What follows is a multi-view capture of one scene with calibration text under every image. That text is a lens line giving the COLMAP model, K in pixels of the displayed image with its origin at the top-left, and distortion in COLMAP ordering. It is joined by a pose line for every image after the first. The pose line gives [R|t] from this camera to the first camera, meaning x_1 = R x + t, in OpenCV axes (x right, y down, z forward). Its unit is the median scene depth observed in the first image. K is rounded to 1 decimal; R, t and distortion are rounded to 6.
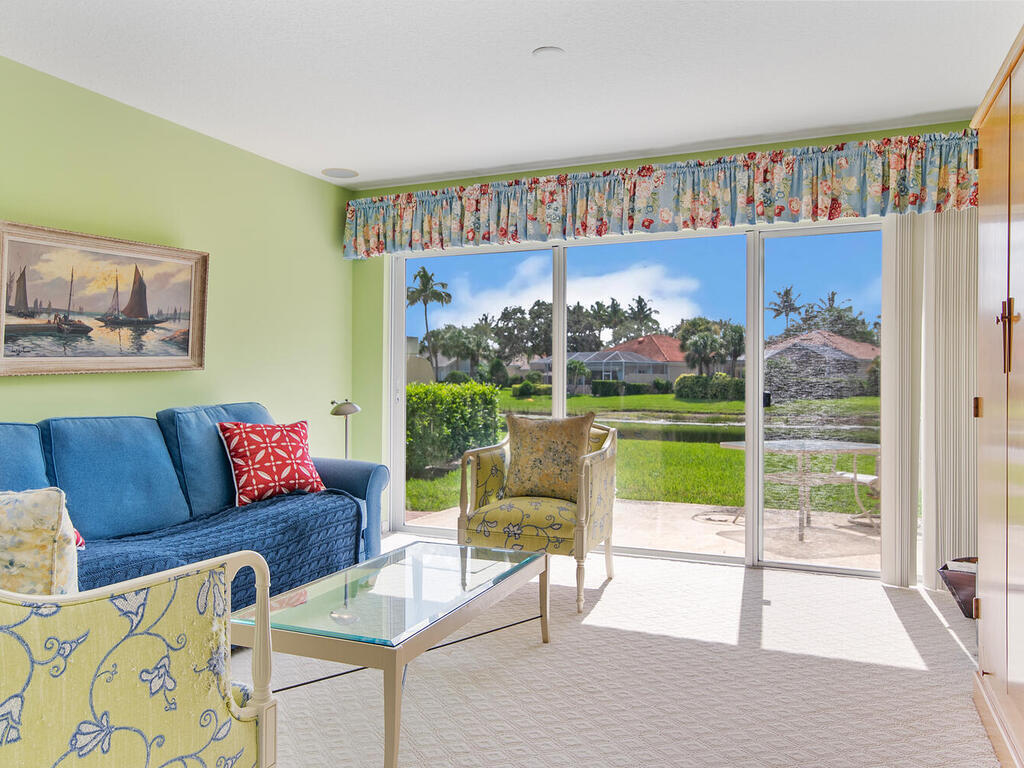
lens RADIAL K [[764.5, 0, 507.5], [0, 764.5, 379.1], [0, 0, 1]] dist [0.012248, 0.001405]
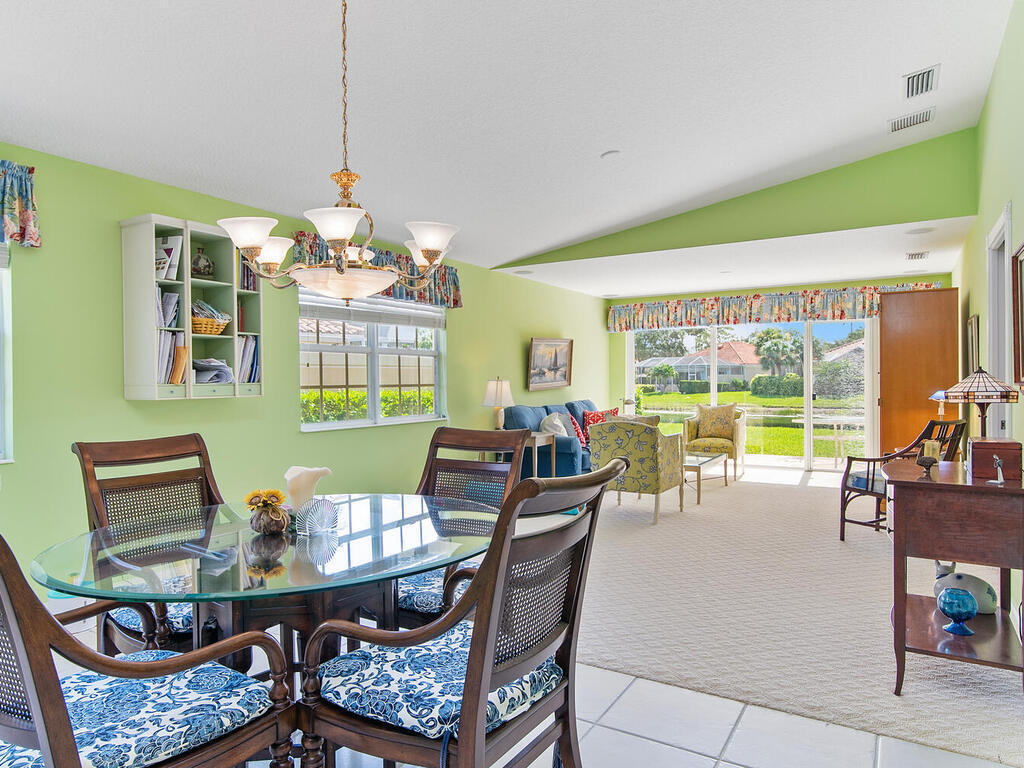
lens RADIAL K [[652.9, 0, 512.0], [0, 652.9, 384.0], [0, 0, 1]] dist [0.006462, 0.001214]
pose [[0.991299, -0.010820, -0.131187, -0.099542], [0.011641, 0.999917, 0.005489, -0.010833], [0.131117, -0.006969, 0.991342, -0.352812]]
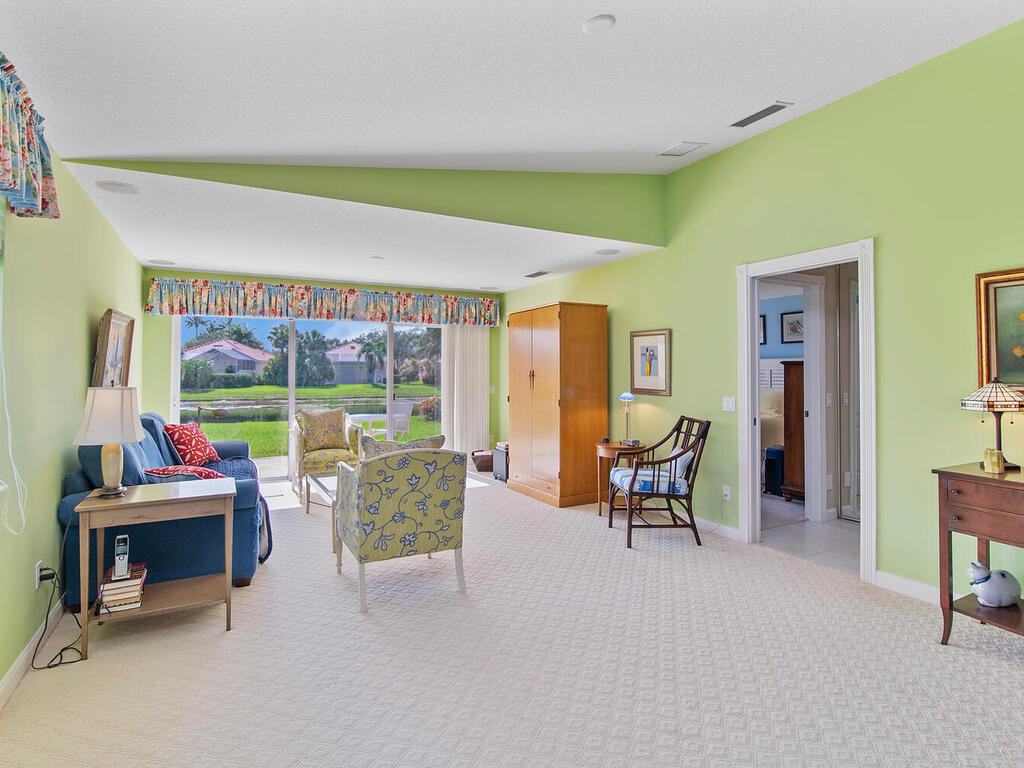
lens RADIAL K [[534.3, 0, 499.3], [0, 534.3, 365.7], [0, 0, 1]] dist [-0.000892, 0.000346]
pose [[0.633296, 0.005772, 0.773888, -0.243790], [0.003696, 0.999938, -0.010483, -0.016994], [-0.773901, 0.009499, 0.633236, -0.086497]]
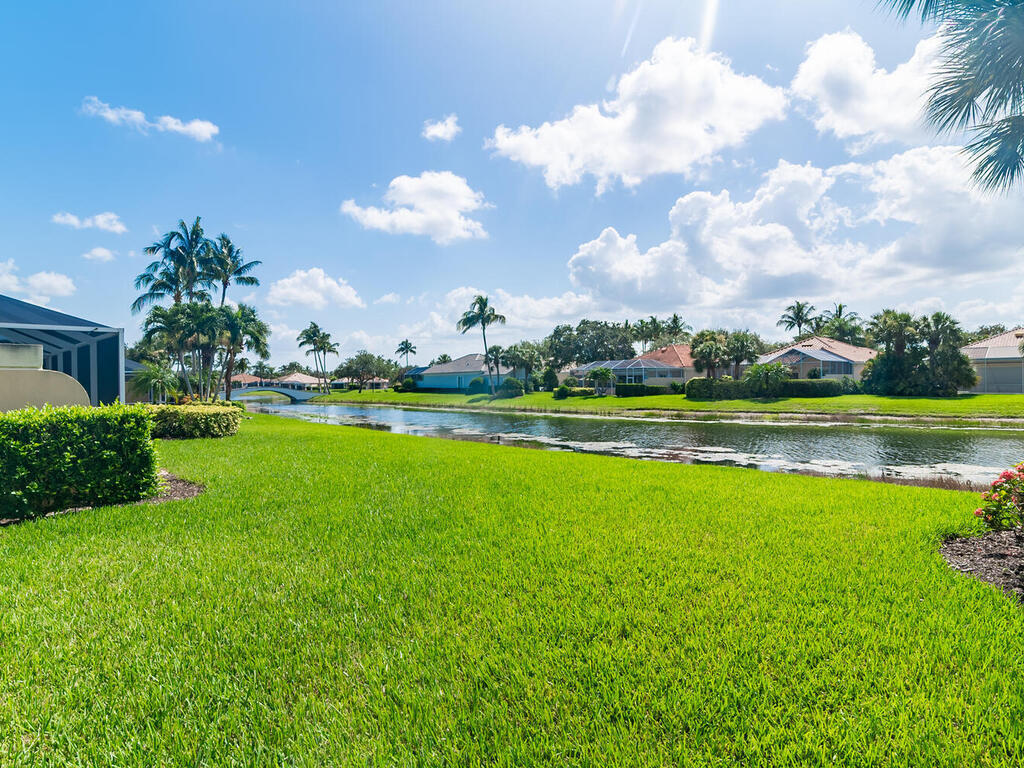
lens RADIAL K [[570.1, 0, 506.2], [0, 570.1, 384.1], [0, 0, 1]] dist [0.000275, 0.000299]
pose [[0.988546, -0.015447, -0.150128, 0.435473], [0.015793, 0.999875, 0.001112, -0.009769], [0.150092, -0.003470, 0.988666, 0.501514]]
